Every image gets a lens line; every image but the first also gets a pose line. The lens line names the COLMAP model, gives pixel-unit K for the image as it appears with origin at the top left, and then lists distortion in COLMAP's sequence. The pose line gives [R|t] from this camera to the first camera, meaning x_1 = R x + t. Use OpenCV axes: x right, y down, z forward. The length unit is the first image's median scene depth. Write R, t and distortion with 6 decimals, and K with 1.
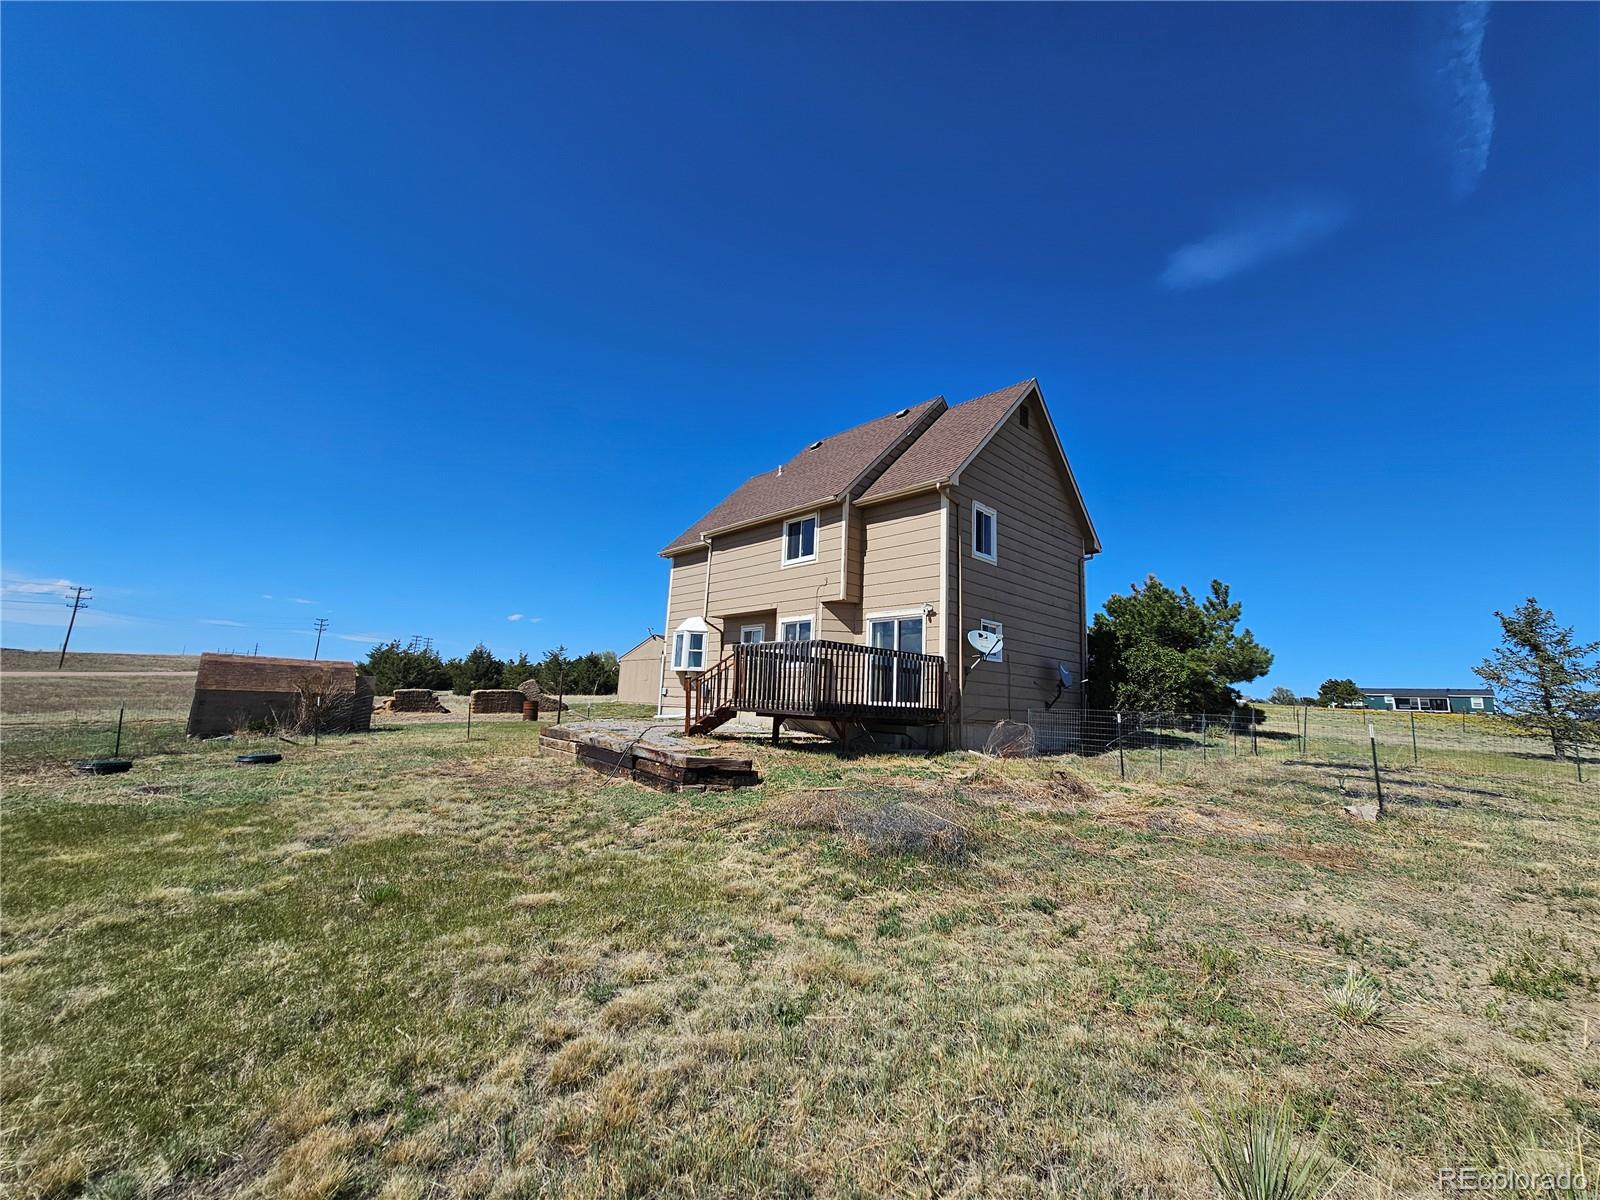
lens RADIAL K [[656.9, 0, 800.1], [0, 656.9, 592.3], [0, 0, 1]] dist [0.000510, 0.001005]
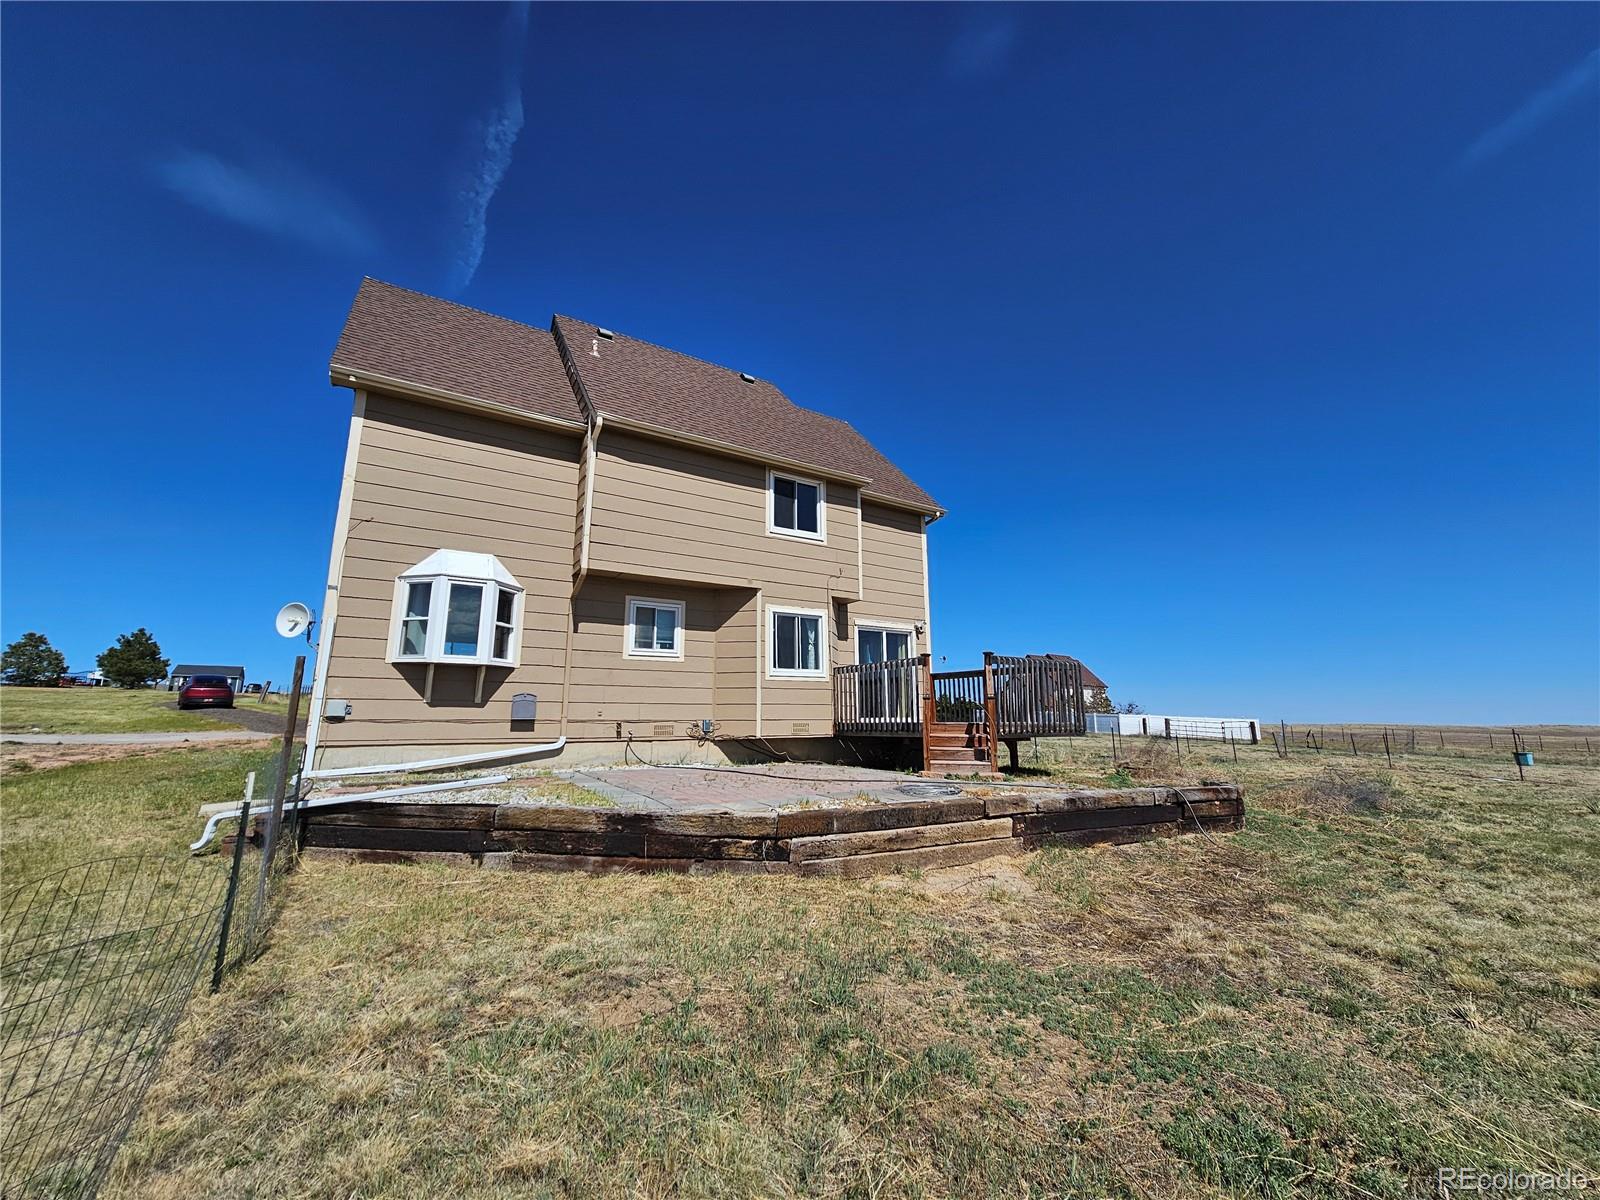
lens RADIAL K [[656.9, 0, 800.1], [0, 656.9, 592.3], [0, 0, 1]] dist [0.000510, 0.001005]
pose [[0.180417, 0.146705, 0.972588, -0.717608], [-0.158659, 0.980206, -0.118422, 0.105536], [-0.970710, -0.132944, 0.200121, 0.830529]]
